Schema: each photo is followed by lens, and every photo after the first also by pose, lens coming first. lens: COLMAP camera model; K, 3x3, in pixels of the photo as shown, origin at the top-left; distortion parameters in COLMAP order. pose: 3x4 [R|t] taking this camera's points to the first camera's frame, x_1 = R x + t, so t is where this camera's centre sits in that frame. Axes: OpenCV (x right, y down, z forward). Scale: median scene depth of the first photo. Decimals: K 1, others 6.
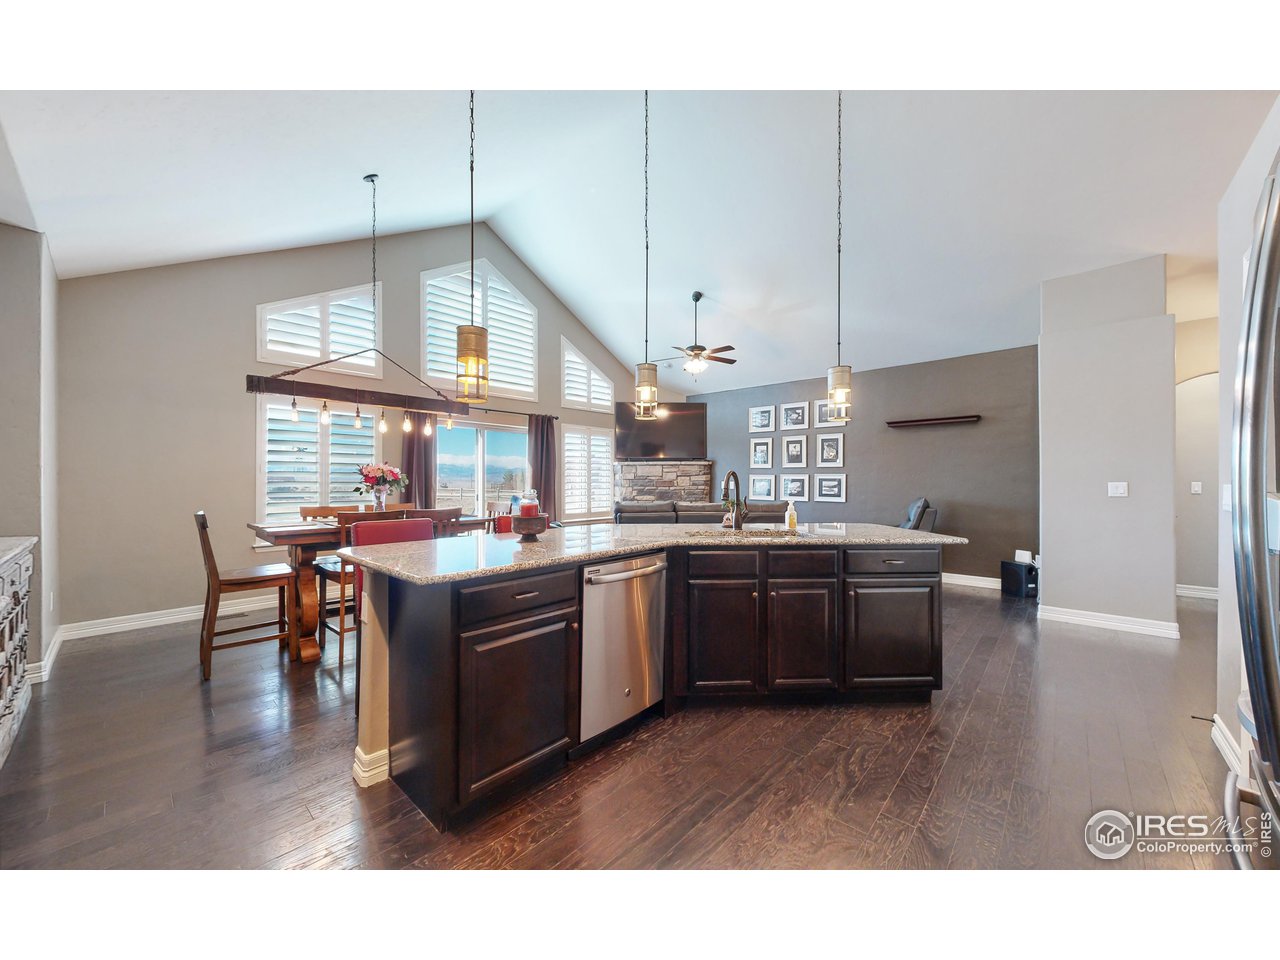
lens RADIAL K [[468.8, 0, 641.8], [0, 468.8, 481.7], [0, 0, 1]] dist [-0.000283, 0.000050]
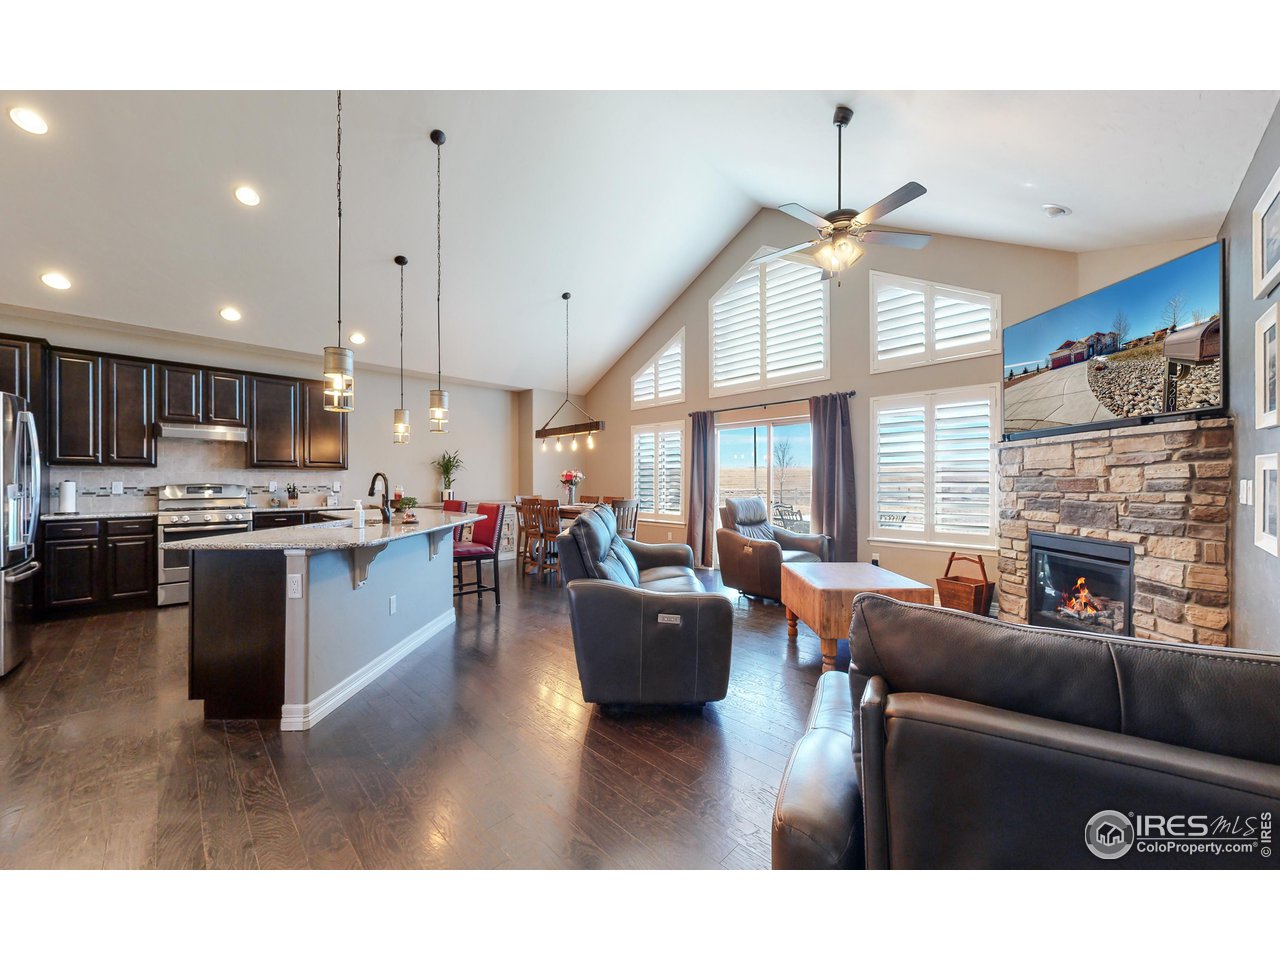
lens RADIAL K [[468.8, 0, 641.8], [0, 468.8, 481.7], [0, 0, 1]] dist [-0.000283, 0.000050]
pose [[-0.036863, 0.002581, -0.999317, 0.507335], [0.003258, 0.999992, 0.002463, -0.001909], [0.999315, -0.003165, -0.036871, 0.643397]]
